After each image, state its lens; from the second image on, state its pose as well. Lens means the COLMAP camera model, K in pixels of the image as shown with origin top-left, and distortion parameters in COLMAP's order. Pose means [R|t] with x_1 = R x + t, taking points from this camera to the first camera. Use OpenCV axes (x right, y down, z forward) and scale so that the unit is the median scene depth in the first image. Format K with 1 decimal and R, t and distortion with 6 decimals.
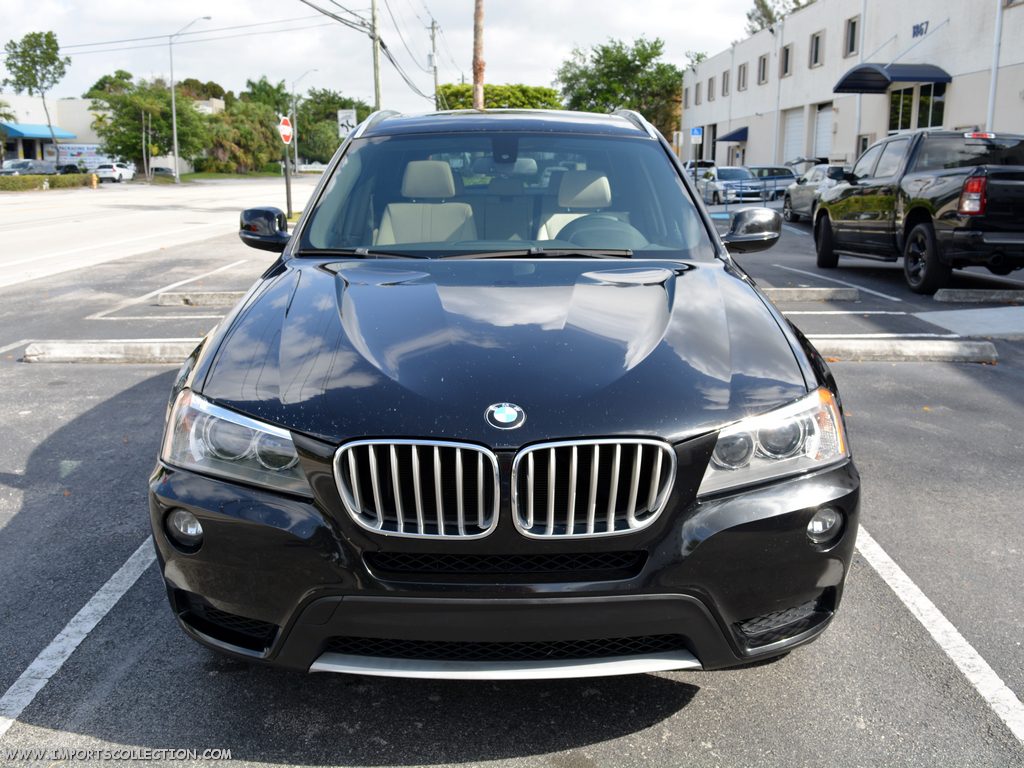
lens RADIAL K [[953.9, 0, 513.0], [0, 953.9, 352.5], [0, 0, 1]] dist [-0.086030, 0.006506]
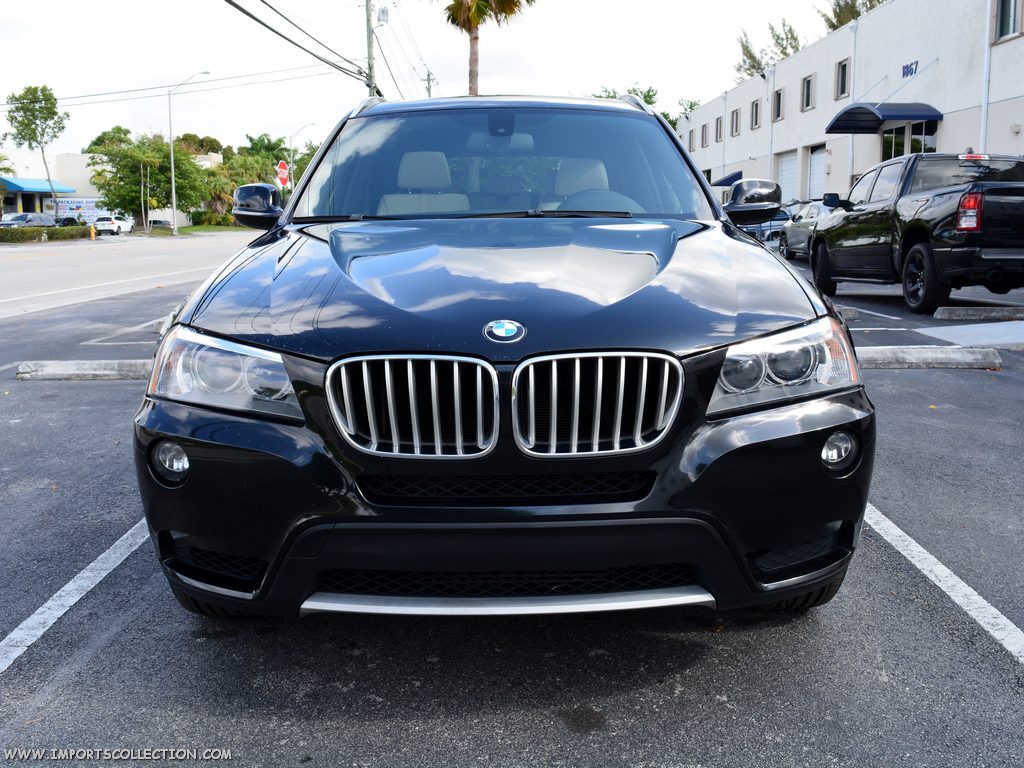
lens RADIAL K [[953.9, 0, 513.0], [0, 953.9, 352.5], [0, 0, 1]] dist [-0.086030, 0.006506]
pose [[0.999931, -0.011512, 0.002226, -0.001043], [0.011617, 0.998412, -0.055119, 0.079045], [-0.001588, 0.055141, 0.998477, 0.023430]]
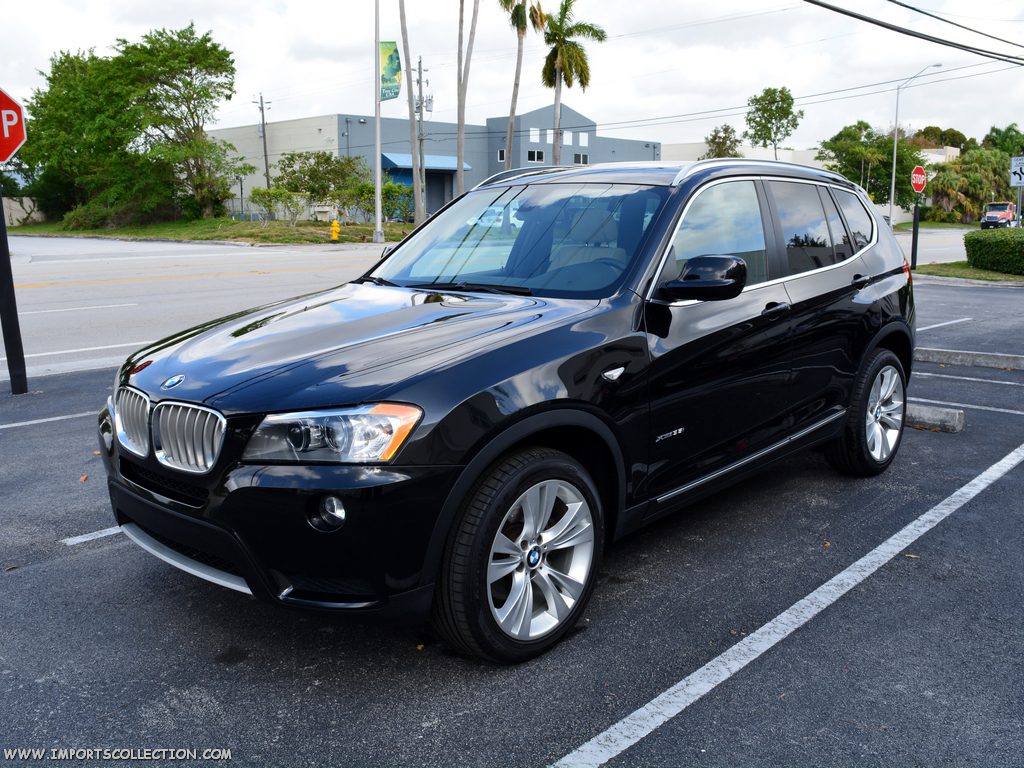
lens RADIAL K [[953.9, 0, 513.0], [0, 953.9, 352.5], [0, 0, 1]] dist [-0.086030, 0.006506]
pose [[0.724201, 0.096112, -0.682858, 0.775066], [-0.130065, 0.991504, 0.001614, -0.028204], [0.677212, 0.087647, 0.730549, 0.155586]]
